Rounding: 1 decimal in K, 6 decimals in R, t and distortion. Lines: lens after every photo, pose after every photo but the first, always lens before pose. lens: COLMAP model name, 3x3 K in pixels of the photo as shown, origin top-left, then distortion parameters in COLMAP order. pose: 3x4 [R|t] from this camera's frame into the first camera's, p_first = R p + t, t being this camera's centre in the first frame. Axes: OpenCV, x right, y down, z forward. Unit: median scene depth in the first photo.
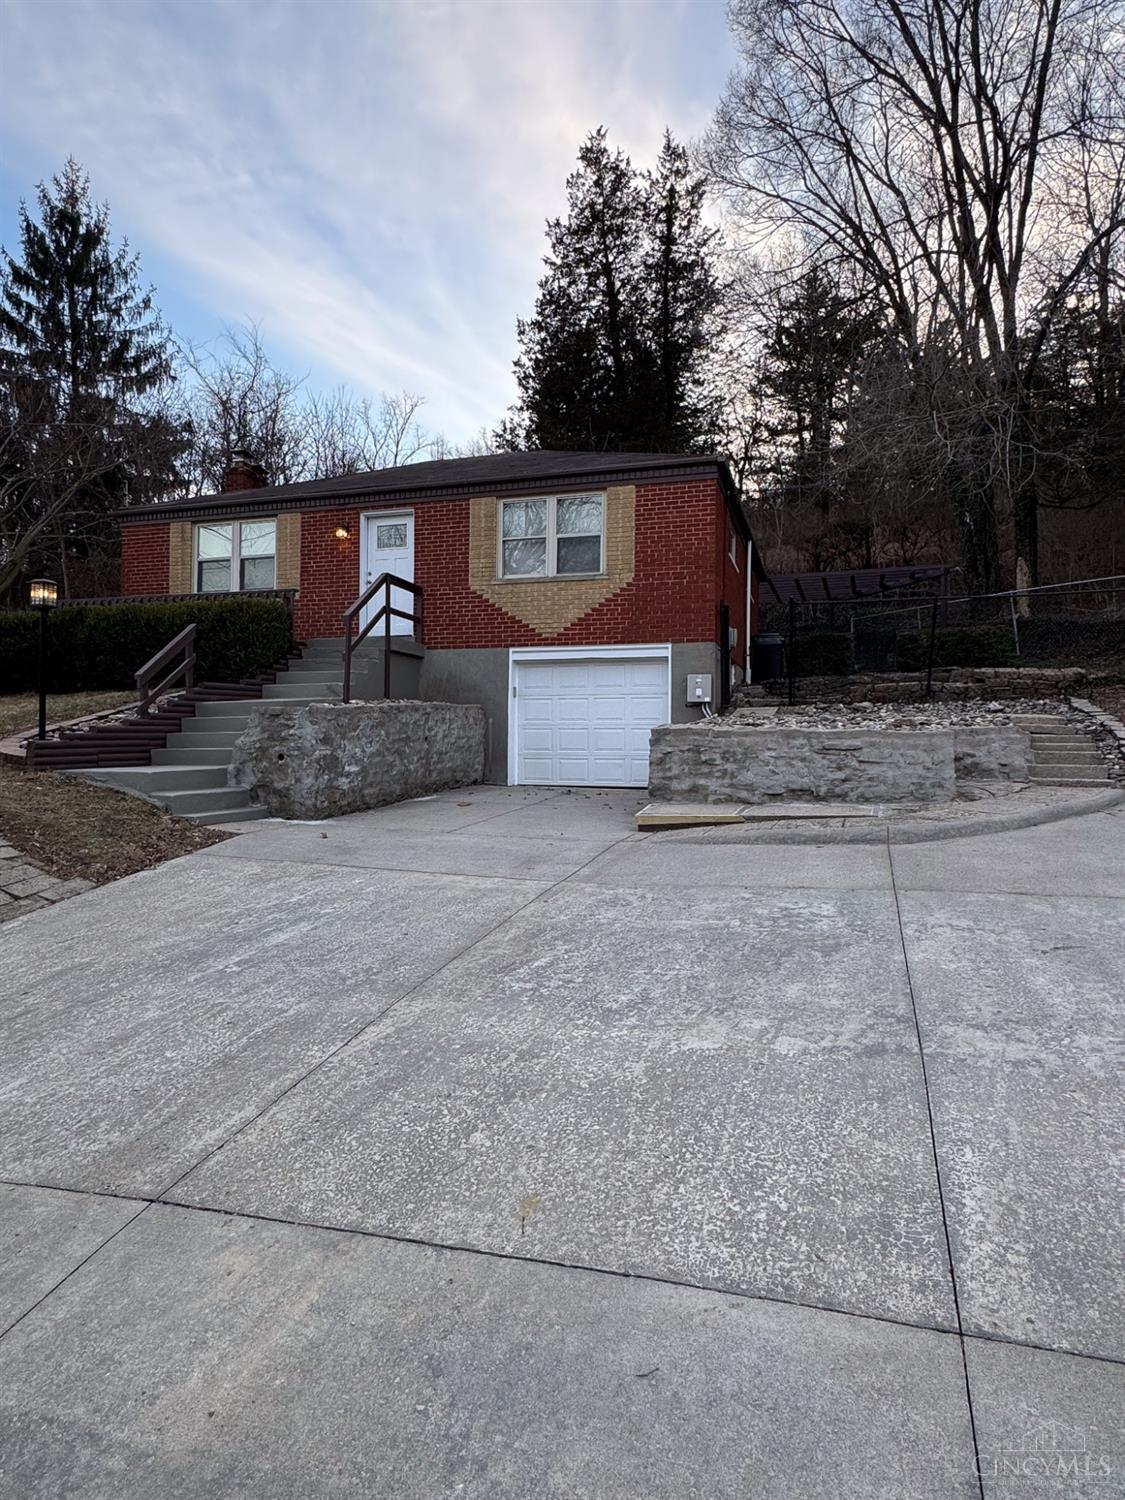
lens RADIAL K [[874.1, 0, 553.9], [0, 874.1, 750.3], [0, 0, 1]] dist [-0.007085, 0.003986]
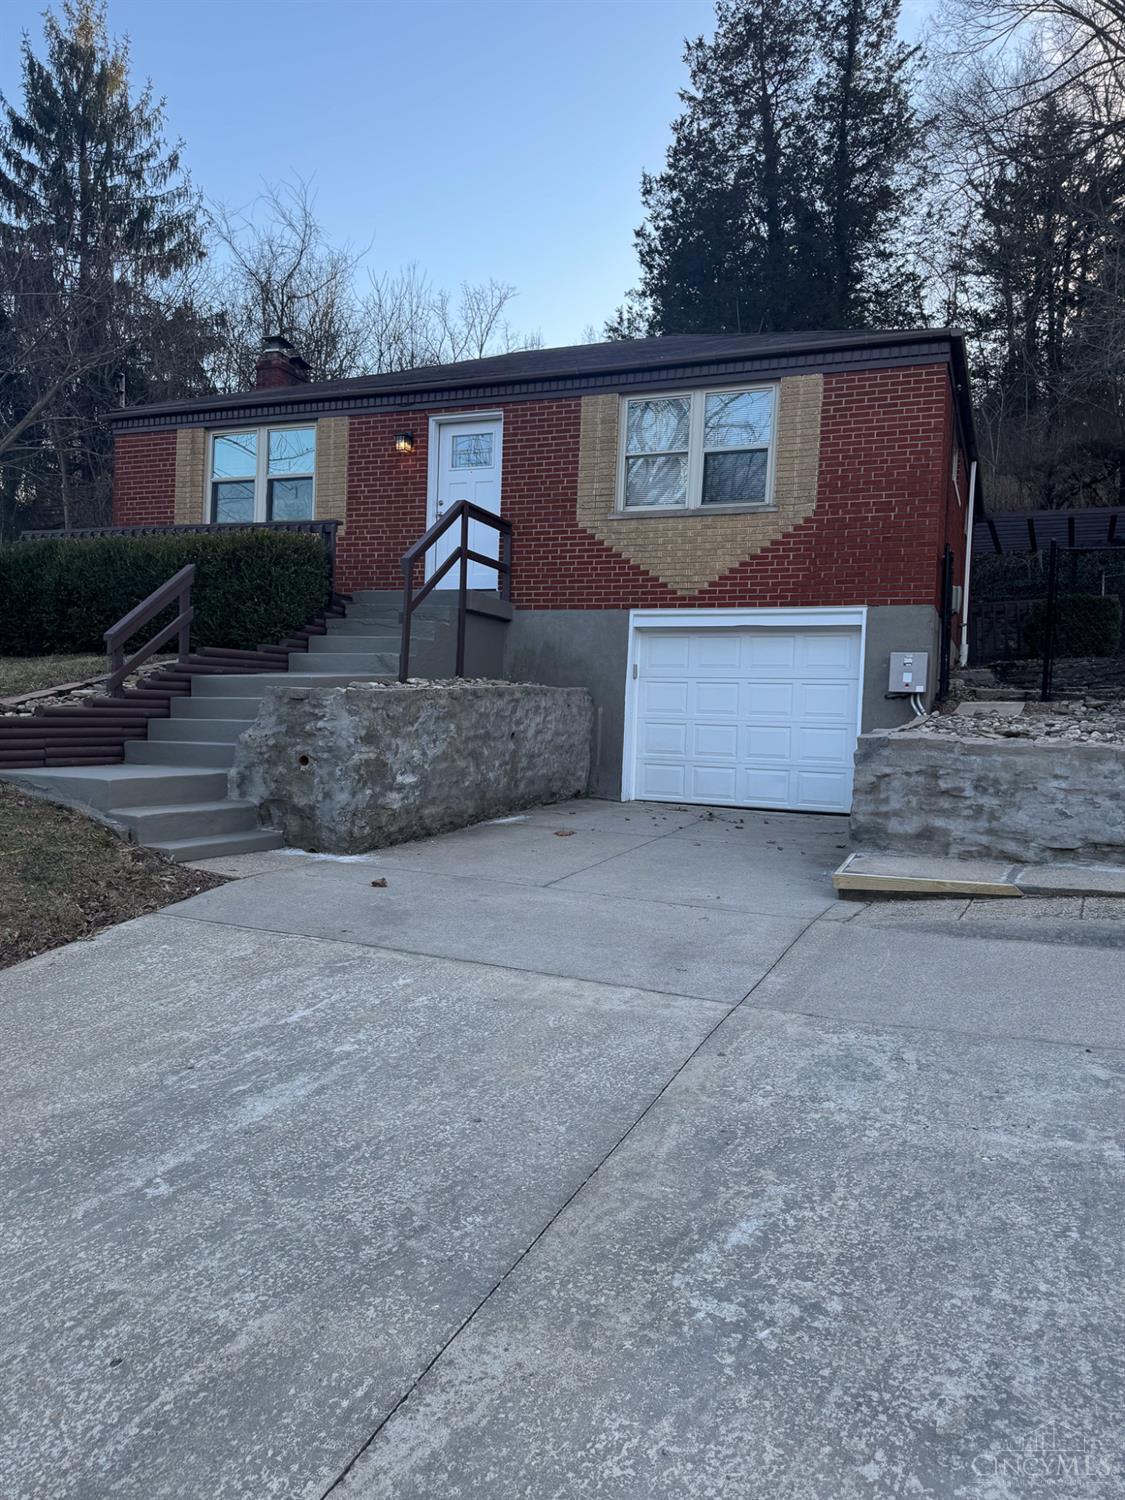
lens RADIAL K [[1071.7, 0, 563.7], [0, 1071.7, 753.4], [0, 0, 1]] dist [0.054957, -0.054525]
pose [[0.995413, 0.032577, -0.089958, -0.024023], [-0.031062, 0.999352, 0.018184, -0.014165], [0.090492, -0.015307, 0.995780, 0.128860]]
